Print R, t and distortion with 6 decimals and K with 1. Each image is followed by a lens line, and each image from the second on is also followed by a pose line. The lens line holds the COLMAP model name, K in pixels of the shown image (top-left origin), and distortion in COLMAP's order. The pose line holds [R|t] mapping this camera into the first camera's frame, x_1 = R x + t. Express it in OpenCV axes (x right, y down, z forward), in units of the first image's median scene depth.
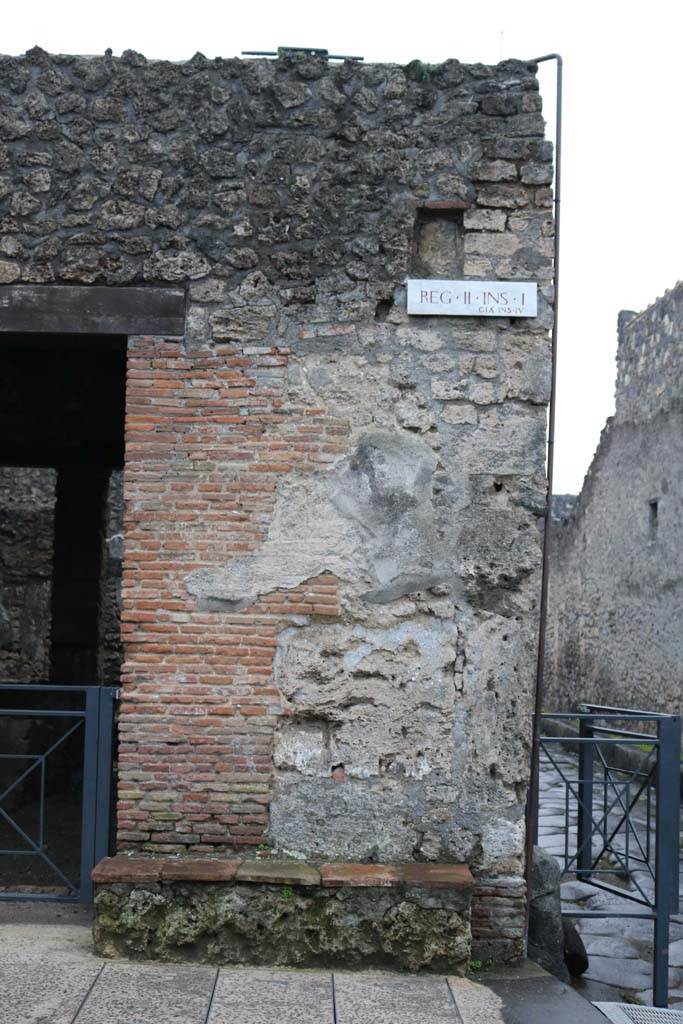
lens RADIAL K [[1322.7, 0, 341.5], [0, 1322.7, 512.0], [0, 0, 1]] dist [-0.083805, 0.066970]
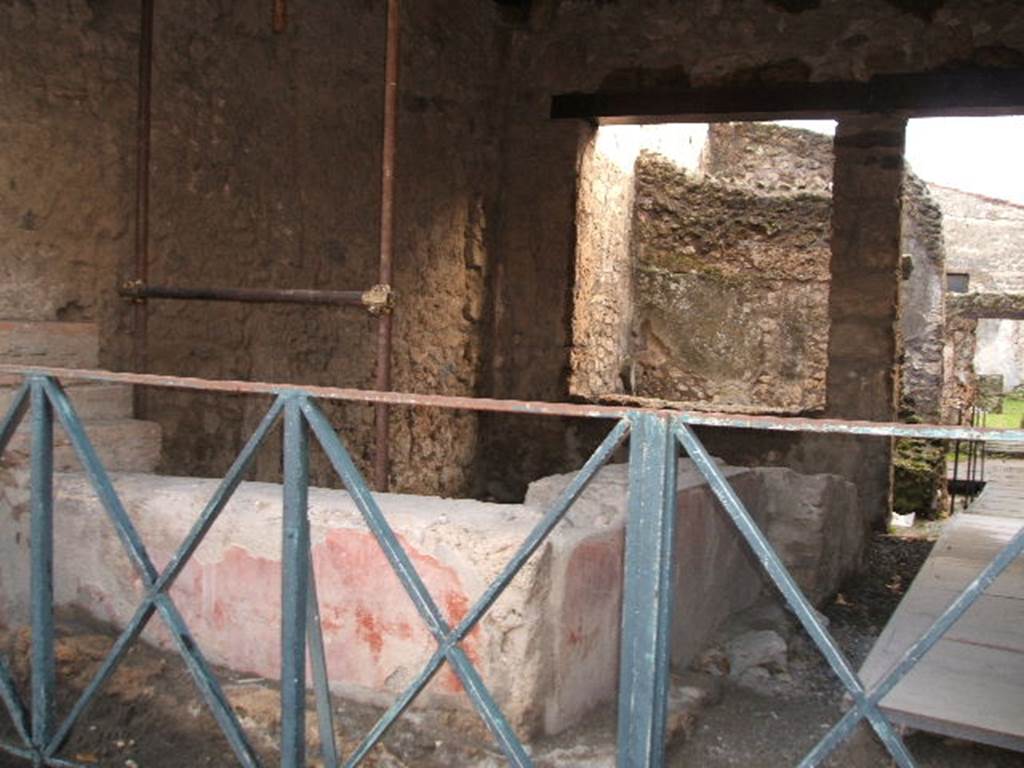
lens RADIAL K [[1180.3, 0, 516.9], [0, 1180.3, 369.6], [0, 0, 1]] dist [-0.162936, 0.079666]
pose [[0.912270, 0.018980, -0.409149, -0.214302], [0.019014, 0.995886, 0.088595, 0.085782], [0.409147, -0.088602, 0.908157, 0.649322]]
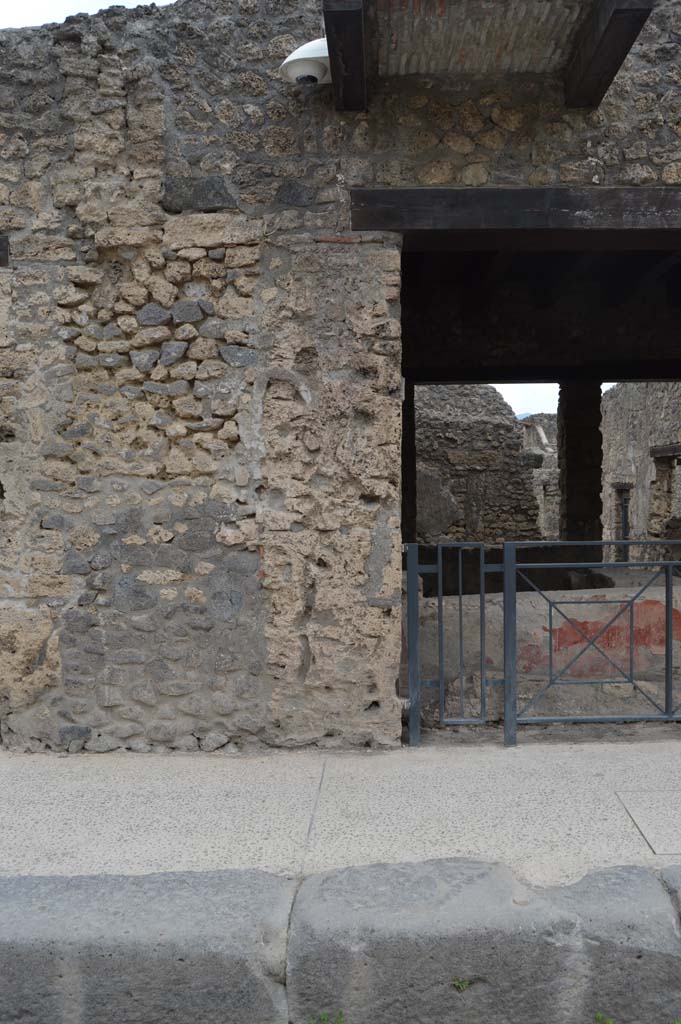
lens RADIAL K [[883.4, 0, 350.6], [0, 883.4, 526.9], [0, 0, 1]] dist [-0.082249, 0.025067]
pose [[0.998000, -0.040744, -0.048334, -0.733432], [0.045436, 0.993916, 0.100333, 0.023662], [0.043952, -0.102329, 0.993779, 0.216000]]
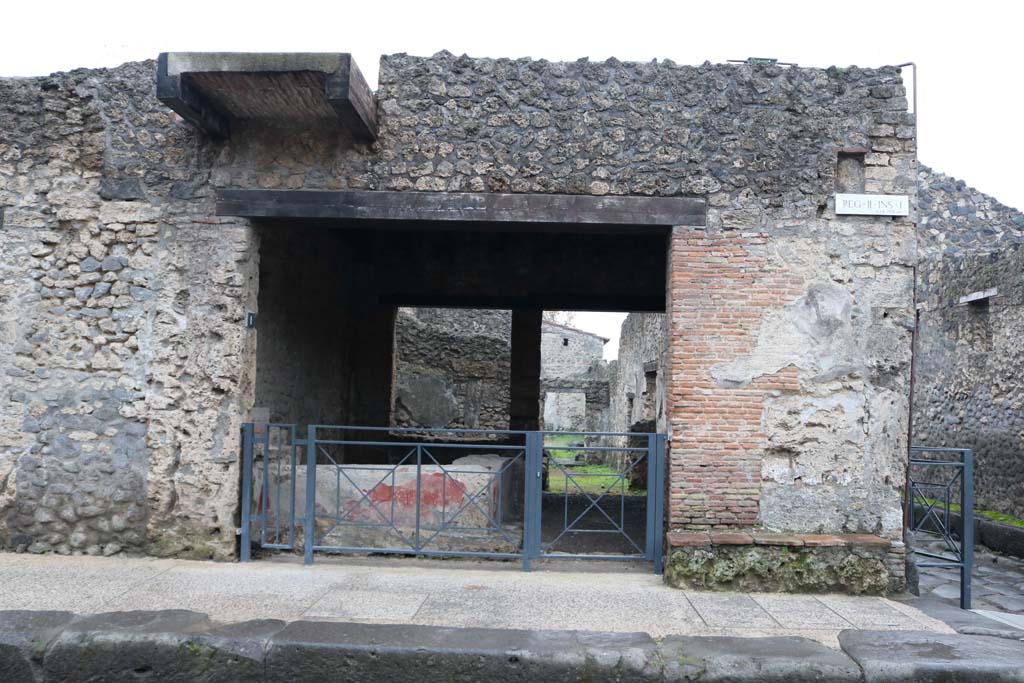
lens RADIAL K [[839.5, 0, 514.4], [0, 839.5, 347.5], [0, 0, 1]] dist [-0.157004, 0.125751]
pose [[0.999233, -0.003874, -0.038970, -0.325306], [0.004077, 0.999979, 0.005109, 0.016254], [0.038949, -0.005263, 0.999227, -0.078033]]
